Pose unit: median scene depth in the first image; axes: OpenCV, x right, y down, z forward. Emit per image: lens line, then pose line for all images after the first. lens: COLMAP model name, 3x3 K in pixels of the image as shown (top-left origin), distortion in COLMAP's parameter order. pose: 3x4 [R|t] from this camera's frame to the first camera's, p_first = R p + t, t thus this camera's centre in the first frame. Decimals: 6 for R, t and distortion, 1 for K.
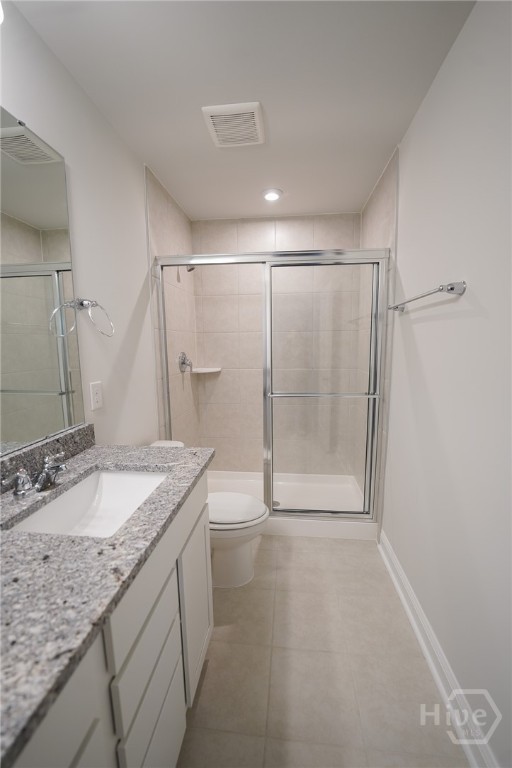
lens RADIAL K [[286.8, 0, 259.6], [0, 286.8, 384.5], [0, 0, 1]] dist [-0.001279, -0.000233]
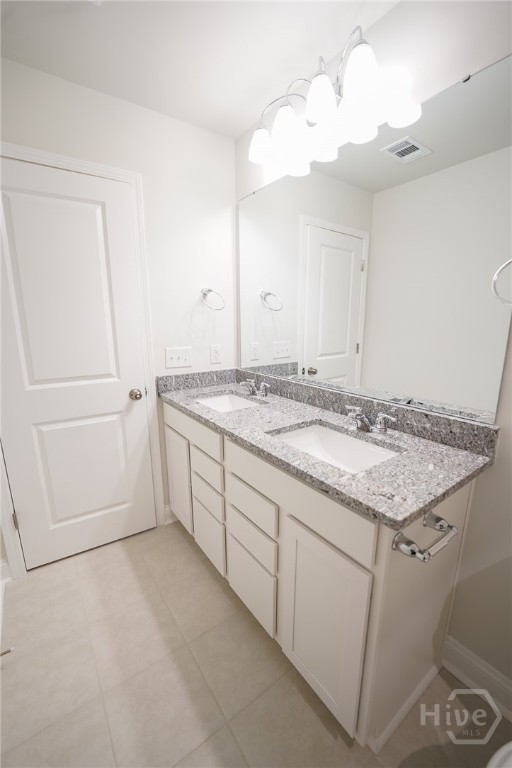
lens RADIAL K [[286.8, 0, 259.6], [0, 286.8, 384.5], [0, 0, 1]] dist [-0.001279, -0.000233]
pose [[-0.713109, 0.160111, -0.682525, 0.436009], [-0.090875, 0.944245, 0.316454, -0.198022], [0.695139, 0.287691, -0.658799, 1.410283]]
